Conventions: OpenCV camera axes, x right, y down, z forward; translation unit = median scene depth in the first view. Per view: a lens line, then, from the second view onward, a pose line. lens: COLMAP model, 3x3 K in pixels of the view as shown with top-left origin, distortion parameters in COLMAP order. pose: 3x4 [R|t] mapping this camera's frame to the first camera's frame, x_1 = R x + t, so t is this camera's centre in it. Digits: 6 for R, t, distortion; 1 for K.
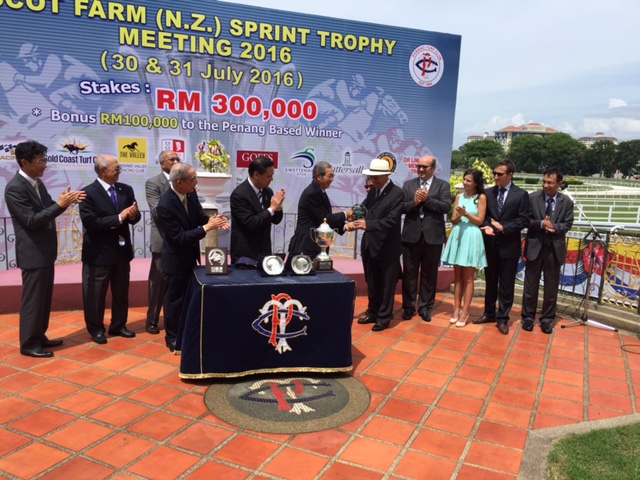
lens RADIAL K [[555.0, 0, 320.0], [0, 555.0, 240.0], [0, 0, 1]] dist [0.099129, -0.148382]
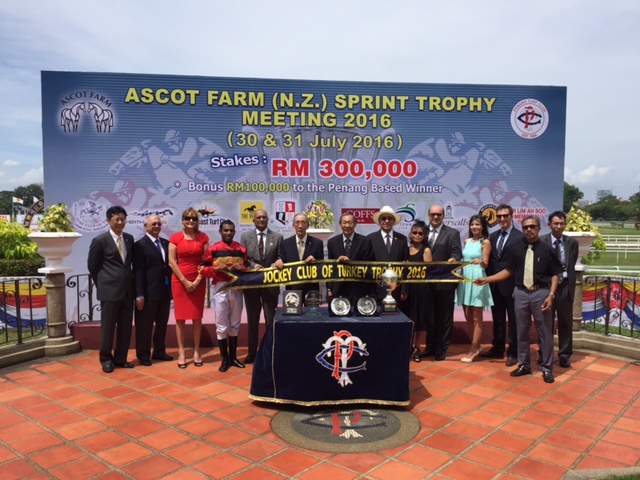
lens RADIAL K [[554.1, 0, 320.0], [0, 554.1, 240.0], [0, 0, 1]] dist [0.099673, -0.150894]
pose [[0.963721, -0.025455, -0.265696, 0.112064], [-0.002906, 0.994382, -0.105809, 0.019545], [0.266896, 0.102742, 0.958233, -0.062178]]
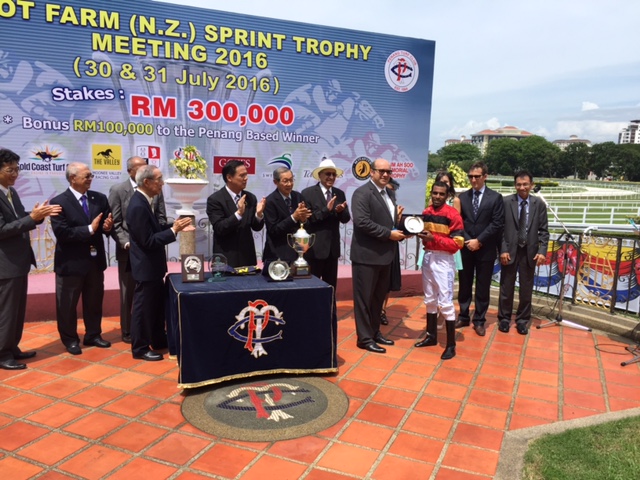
lens RADIAL K [[555.0, 0, 320.0], [0, 555.0, 240.0], [0, 0, 1]] dist [0.099129, -0.148382]
pose [[0.999297, -0.014139, 0.034730, 0.004438], [0.014399, 0.999870, -0.007237, -0.001533], [-0.034623, 0.007732, 0.999371, -0.000467]]
